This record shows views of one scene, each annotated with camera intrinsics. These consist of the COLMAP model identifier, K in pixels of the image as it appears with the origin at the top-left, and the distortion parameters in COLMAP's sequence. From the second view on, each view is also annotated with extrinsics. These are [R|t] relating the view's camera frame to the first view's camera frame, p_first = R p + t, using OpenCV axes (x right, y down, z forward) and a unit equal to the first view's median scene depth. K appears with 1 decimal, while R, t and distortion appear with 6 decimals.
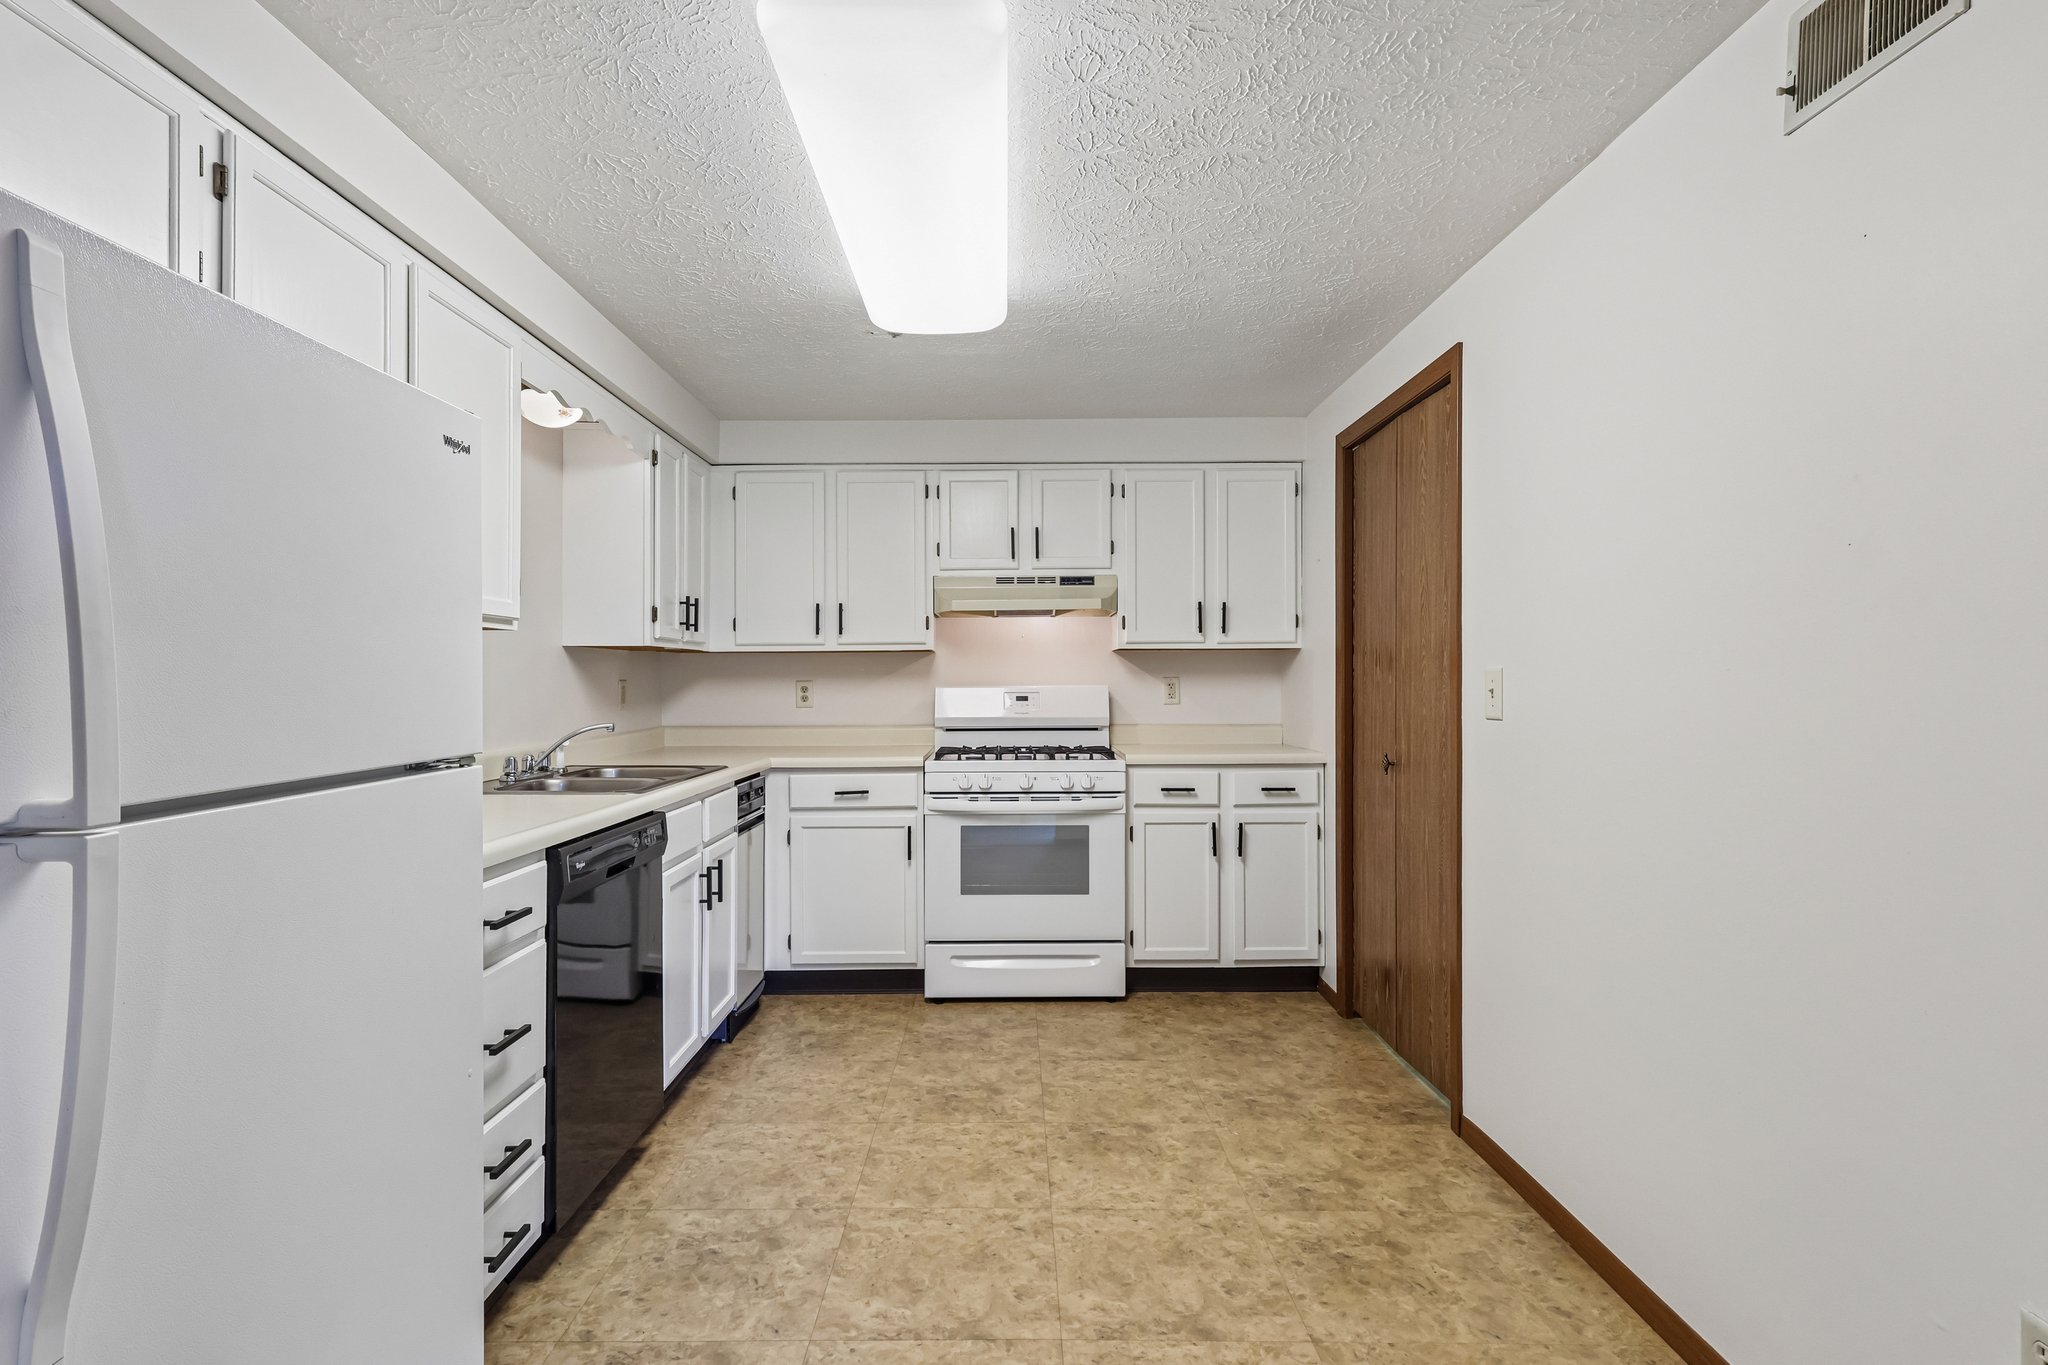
lens RADIAL K [[999.4, 0, 1014.5], [0, 999.4, 675.4], [0, 0, 1]] dist [-0.002276, 0.000362]
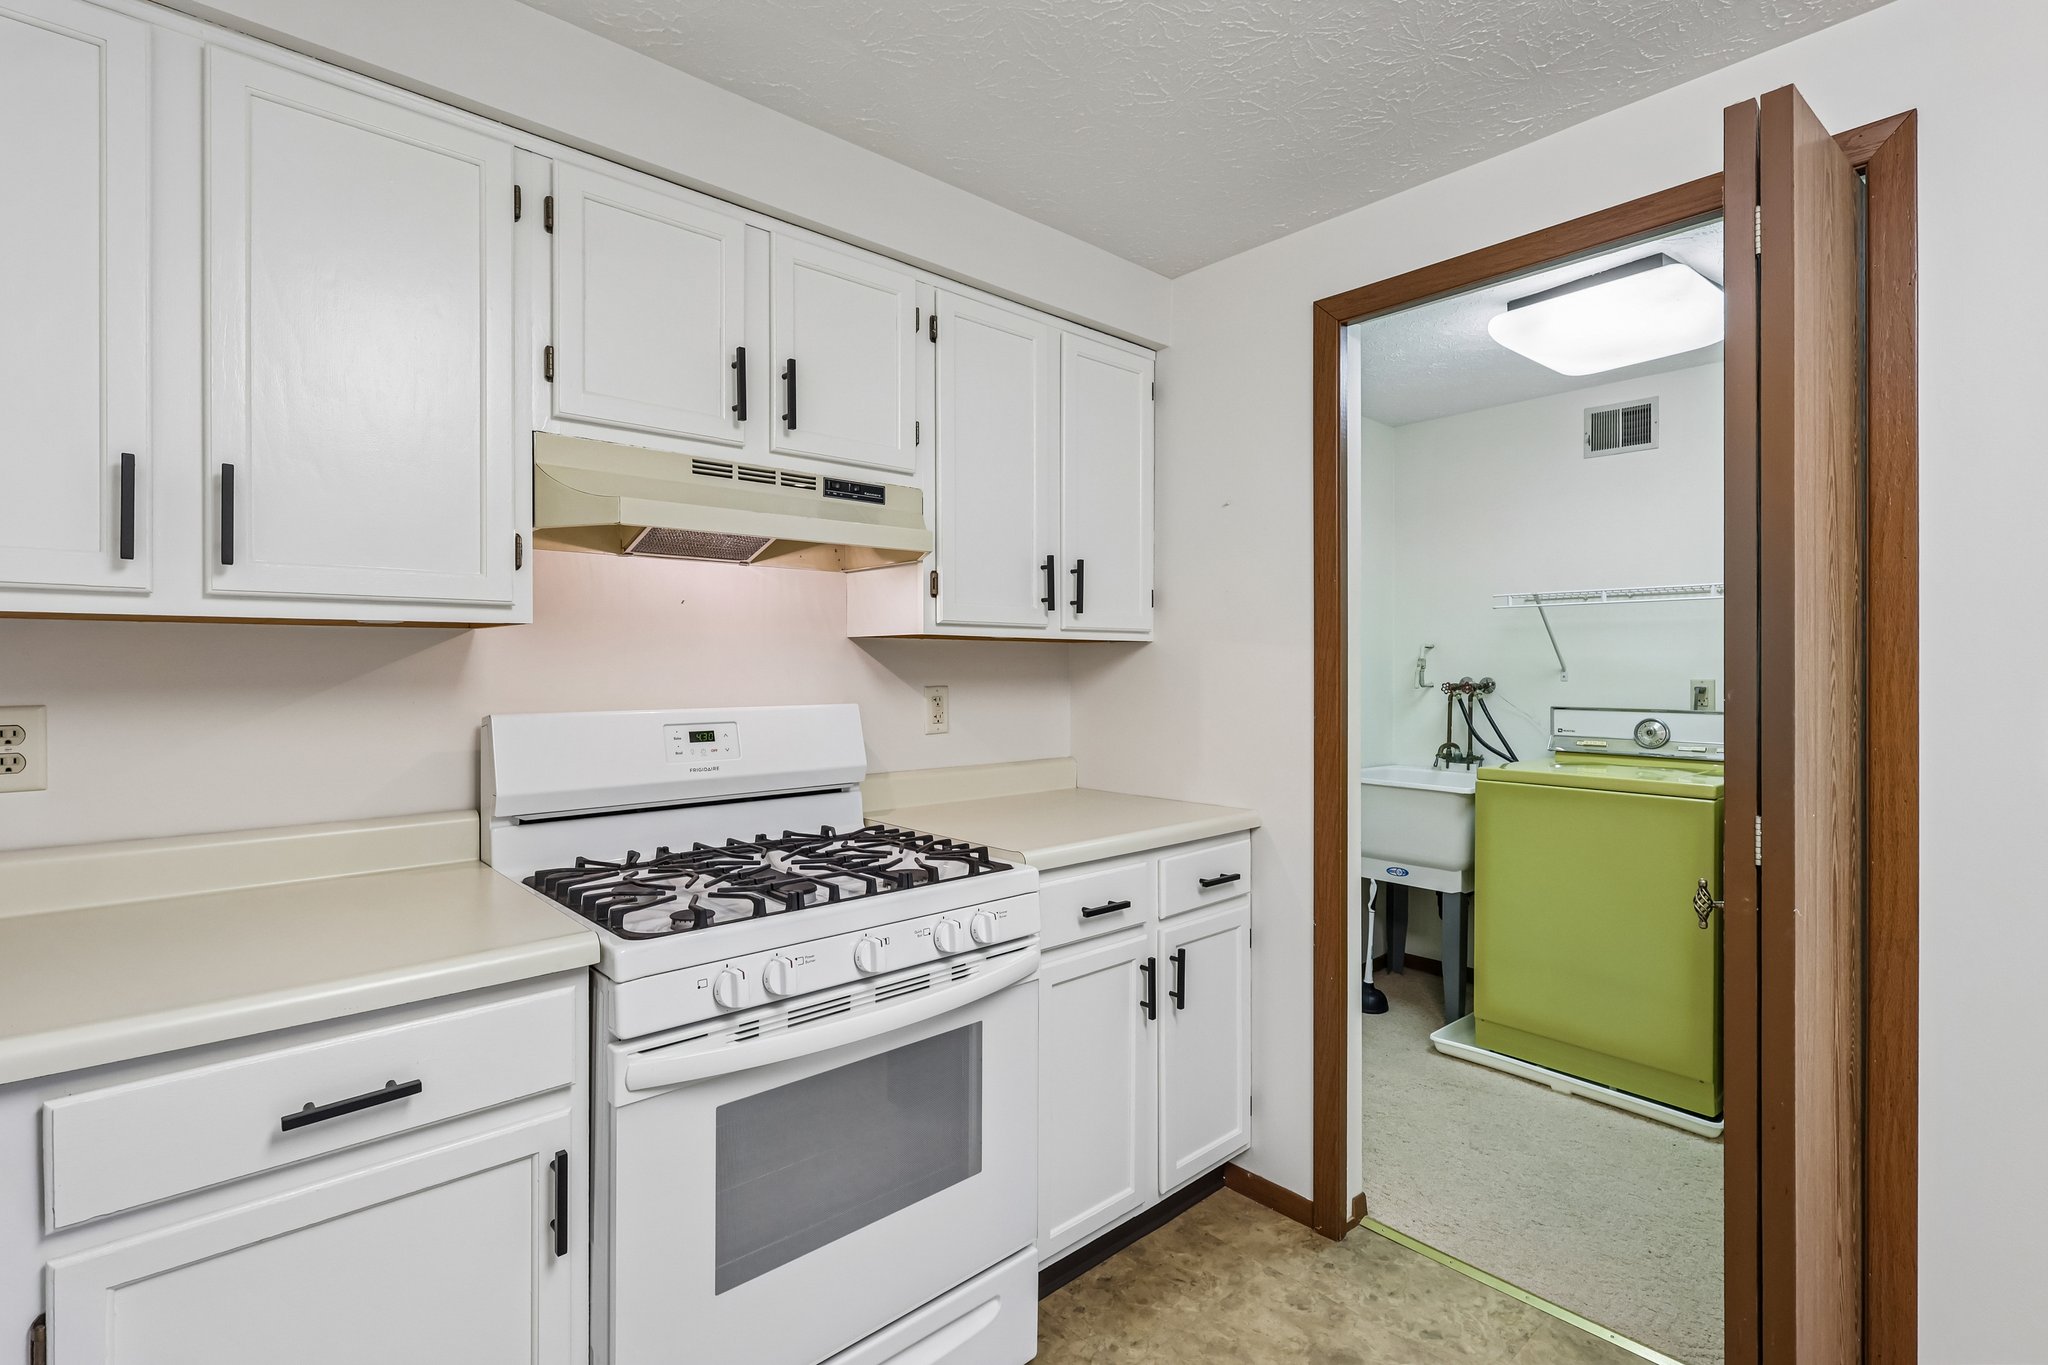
lens RADIAL K [[951.3, 0, 1017.1], [0, 951.3, 668.4], [0, 0, 1]] dist [-0.000877, 0.000570]
pose [[0.749302, 0.003572, 0.662219, -0.200616], [-0.004712, 0.999989, -0.000063, -0.010274], [-0.662212, -0.003073, 0.749310, 0.663216]]
